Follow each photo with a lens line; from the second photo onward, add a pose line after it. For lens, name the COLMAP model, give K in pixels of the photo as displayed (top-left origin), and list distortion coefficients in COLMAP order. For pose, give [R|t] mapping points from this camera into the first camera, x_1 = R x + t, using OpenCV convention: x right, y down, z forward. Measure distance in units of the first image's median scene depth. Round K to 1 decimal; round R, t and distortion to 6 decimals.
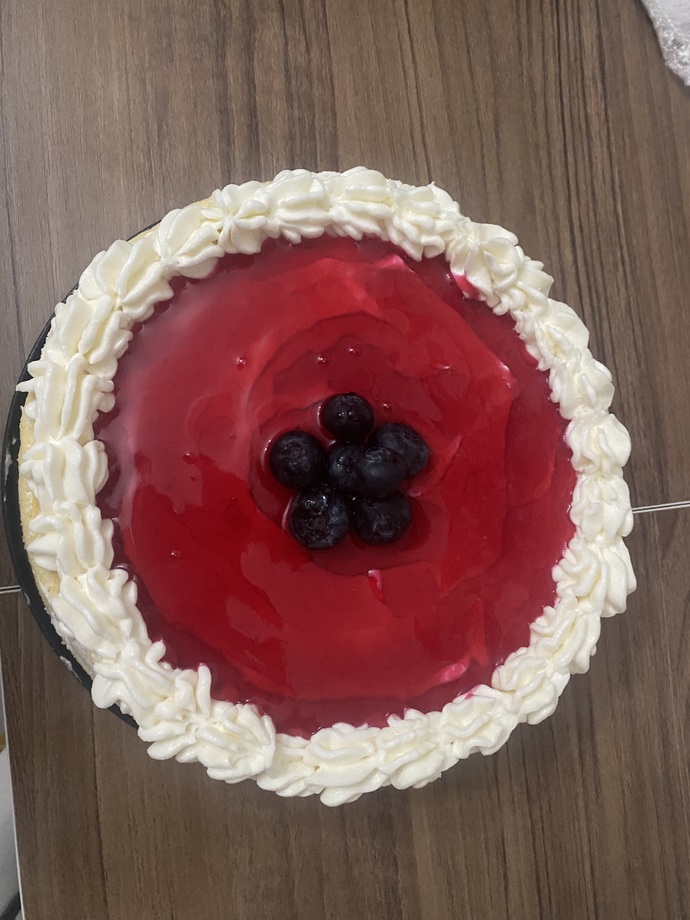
lens RADIAL K [[684.0, 0, 360.2], [0, 684.0, 450.3], [0, 0, 1]] dist [0.005409, -0.000220]
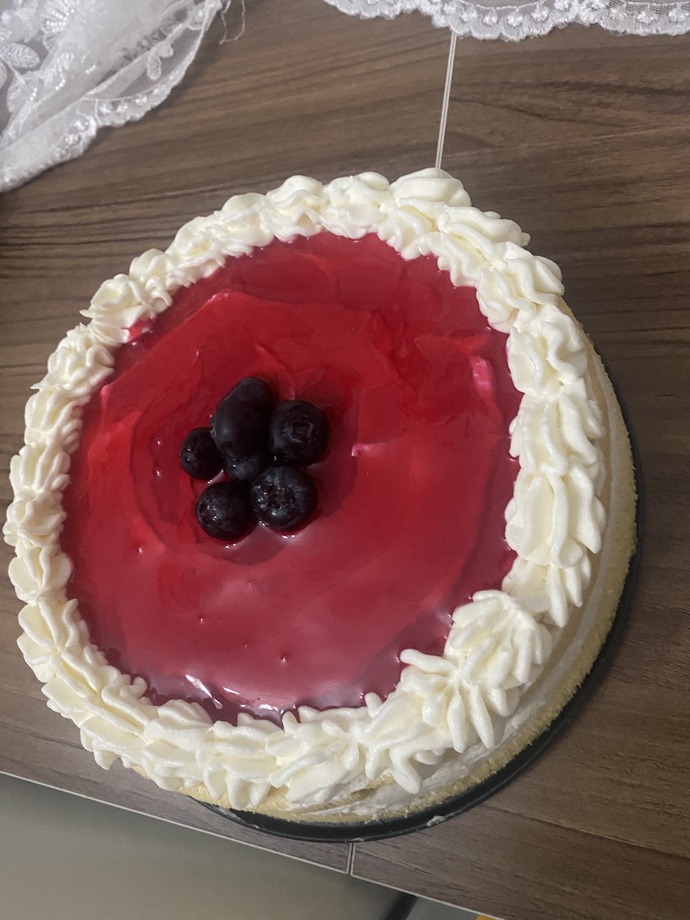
lens RADIAL K [[684.0, 0, 345.2], [0, 684.0, 453.1], [0, 0, 1]] dist [0.005409, -0.000220]
pose [[0.149398, -0.988777, 0.000370, 0.012227], [0.920833, 0.138996, -0.364344, 0.469635], [0.360204, 0.054773, 0.931264, 0.134548]]
